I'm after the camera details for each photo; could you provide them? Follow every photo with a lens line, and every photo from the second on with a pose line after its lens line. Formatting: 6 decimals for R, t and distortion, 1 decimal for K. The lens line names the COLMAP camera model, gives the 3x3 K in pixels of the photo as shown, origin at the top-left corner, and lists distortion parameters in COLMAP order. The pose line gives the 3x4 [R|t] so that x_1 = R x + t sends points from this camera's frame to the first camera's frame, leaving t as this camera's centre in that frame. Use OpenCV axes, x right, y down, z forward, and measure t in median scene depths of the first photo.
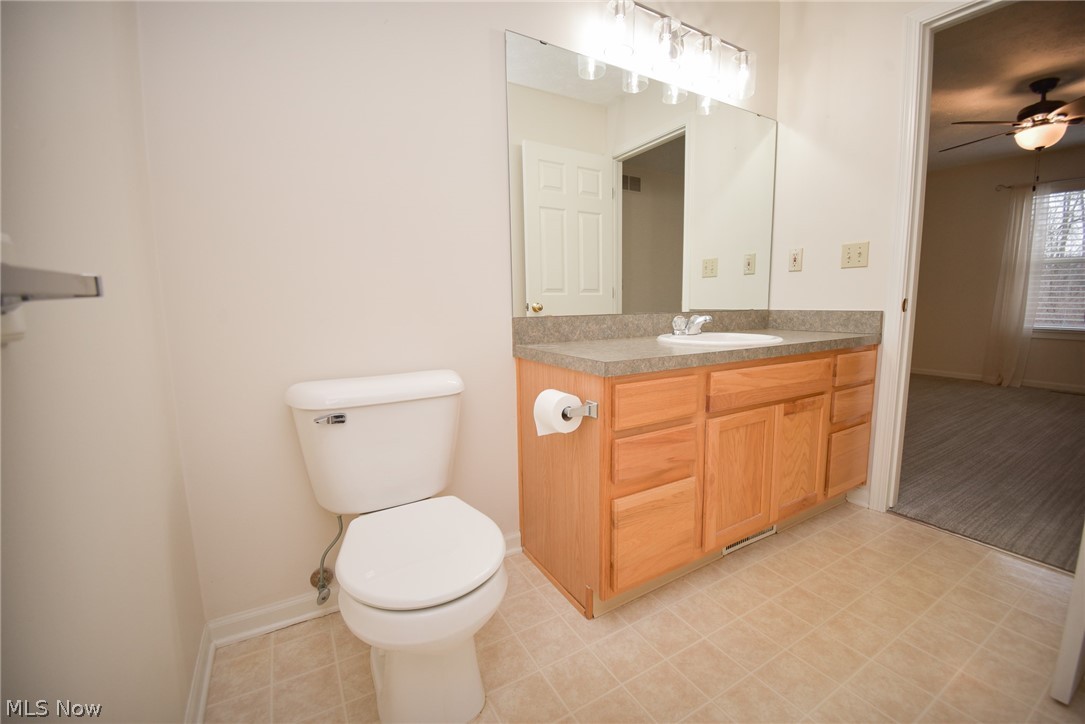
lens RADIAL K [[450.9, 0, 559.9], [0, 450.9, 362.3], [0, 0, 1]] dist [-0.001964, -0.014002]
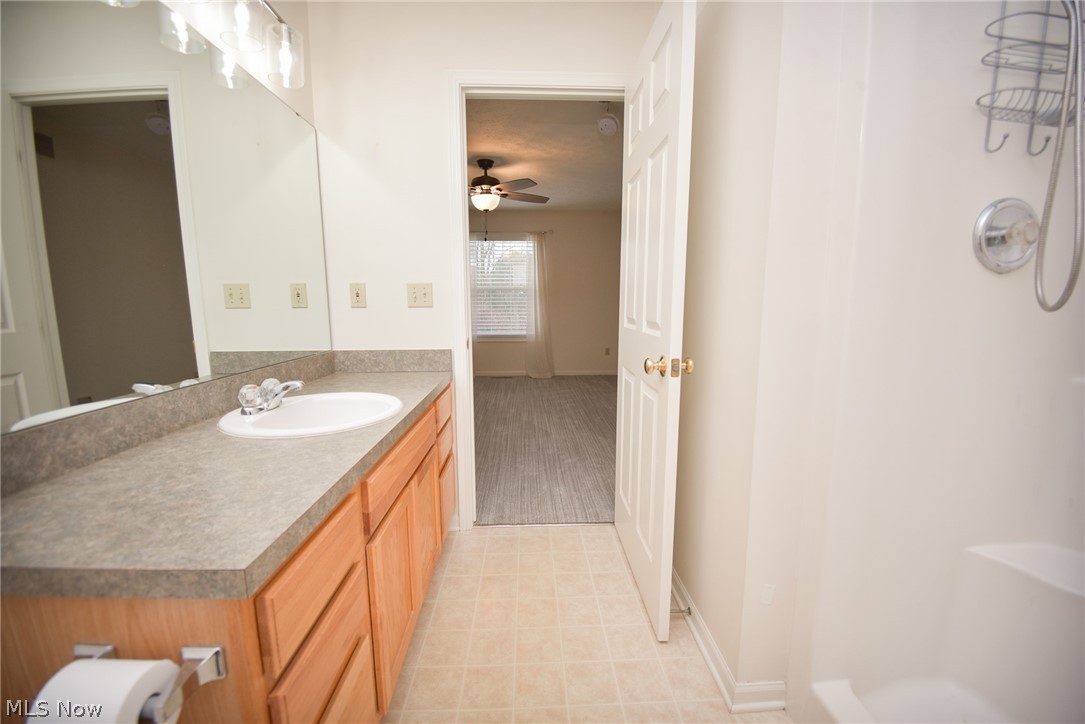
lens RADIAL K [[429.3, 0, 541.1], [0, 429.3, 363.8], [0, 0, 1]] dist [0.002330, -0.015703]
pose [[0.487798, -0.116000, 0.865215, -0.062183], [0.111539, 0.991290, 0.070019, -0.119730], [-0.865801, 0.062350, 0.496488, 0.287755]]
